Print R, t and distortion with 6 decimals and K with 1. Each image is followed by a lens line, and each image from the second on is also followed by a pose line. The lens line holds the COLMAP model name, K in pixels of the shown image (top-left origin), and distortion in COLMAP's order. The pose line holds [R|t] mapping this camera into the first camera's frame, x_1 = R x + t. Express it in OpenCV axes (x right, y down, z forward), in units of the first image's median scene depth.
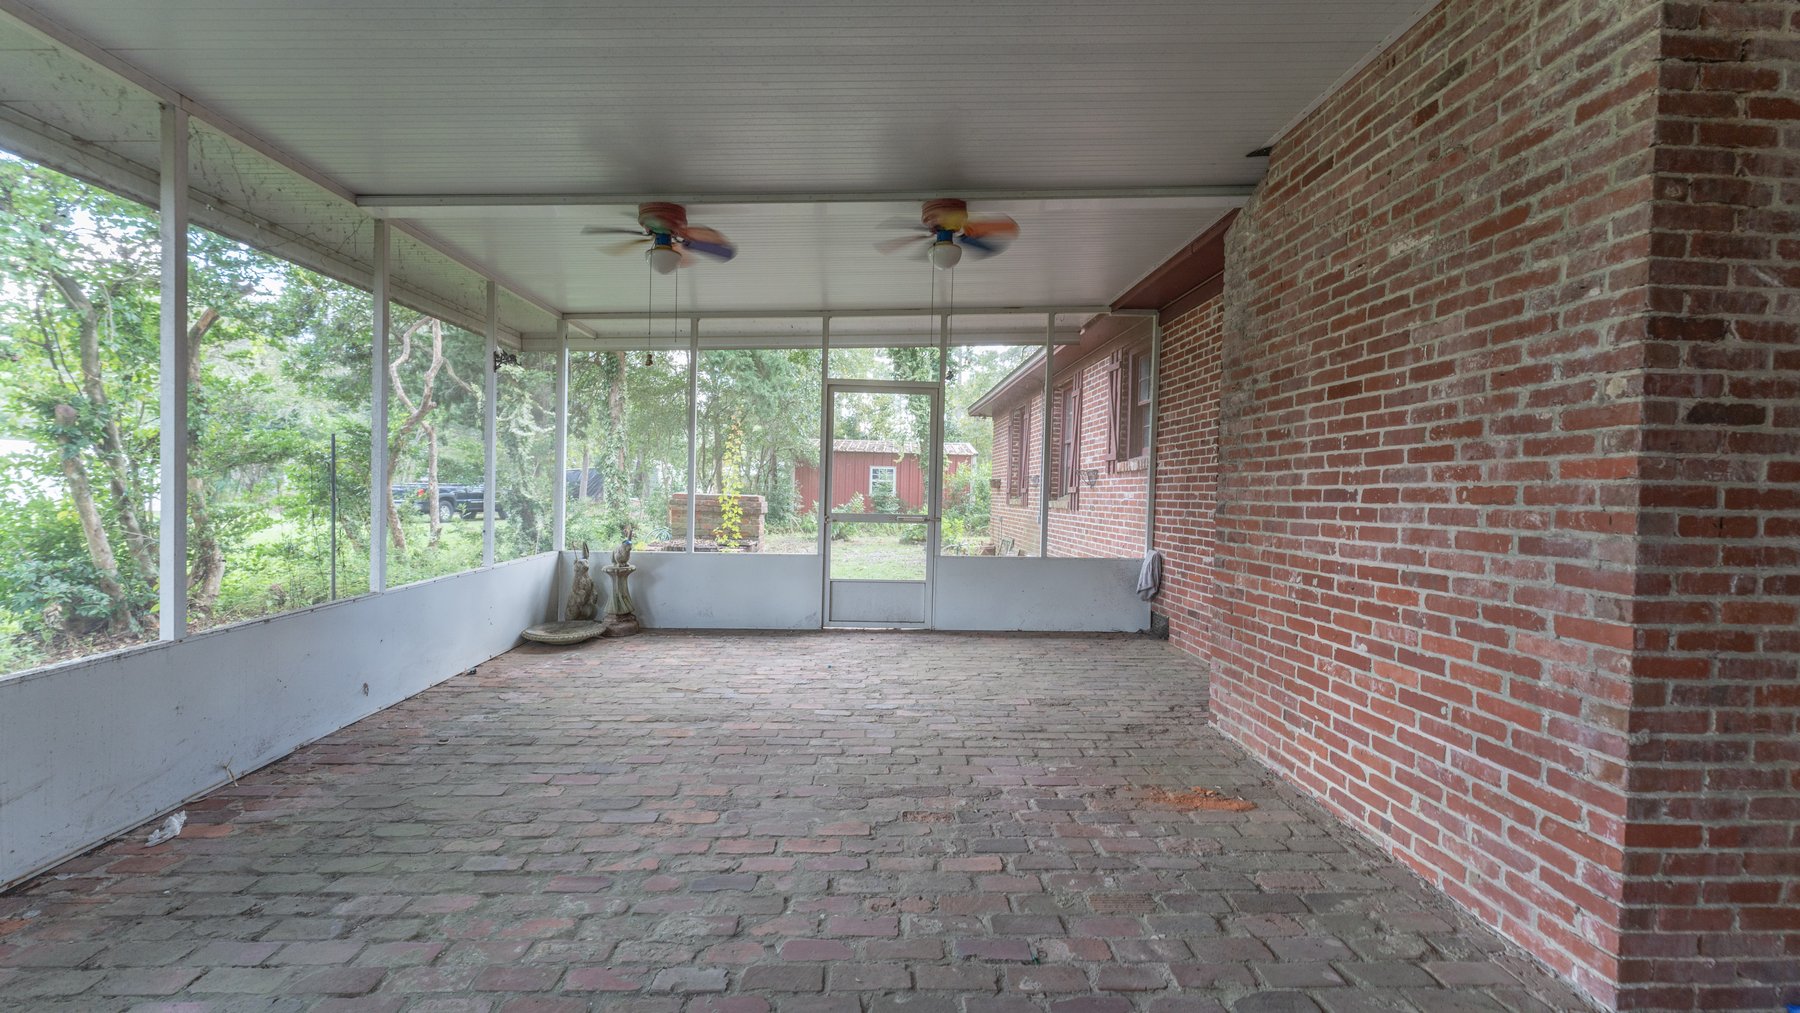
lens RADIAL K [[712.6, 0, 902.2], [0, 712.6, 501.9], [0, 0, 1]] dist [-0.000574, -0.000144]
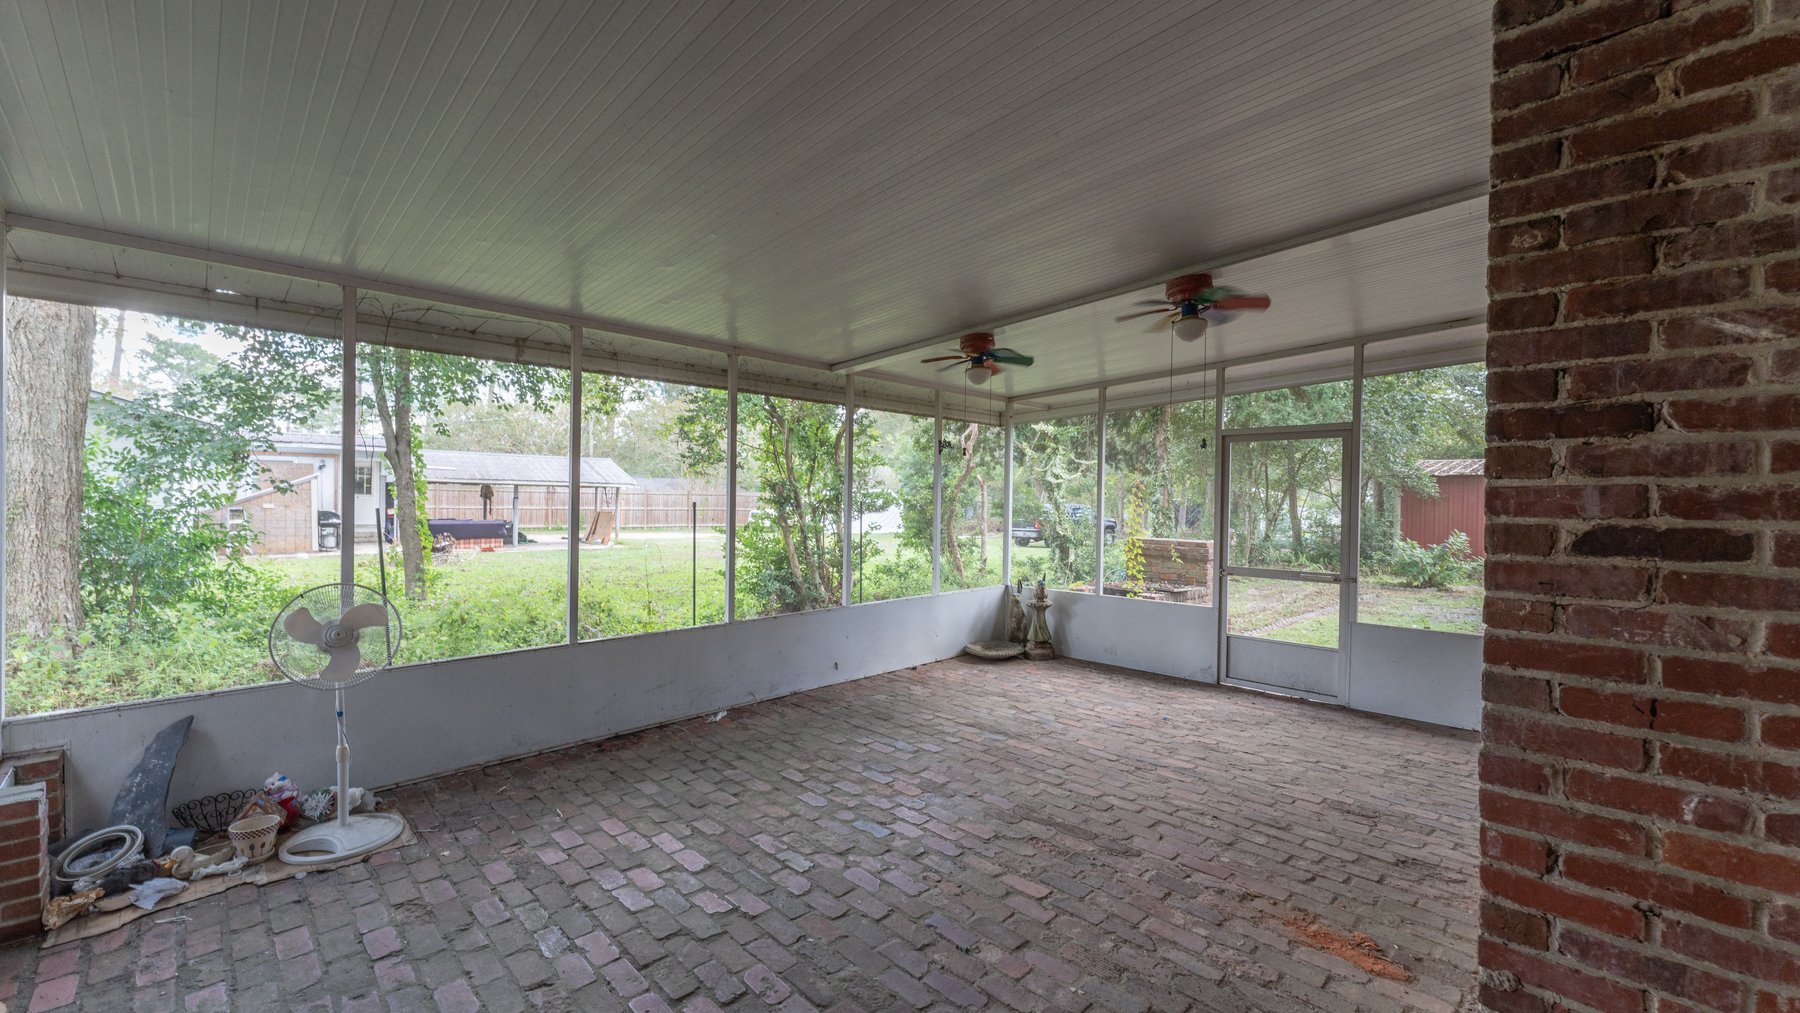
lens RADIAL K [[712.6, 0, 902.2], [0, 712.6, 501.9], [0, 0, 1]] dist [-0.000574, -0.000144]
pose [[0.673324, -0.013613, -0.739222, 0.744026], [-0.013510, 0.999437, -0.030711, -0.083627], [0.739224, 0.030666, 0.672761, 0.020936]]
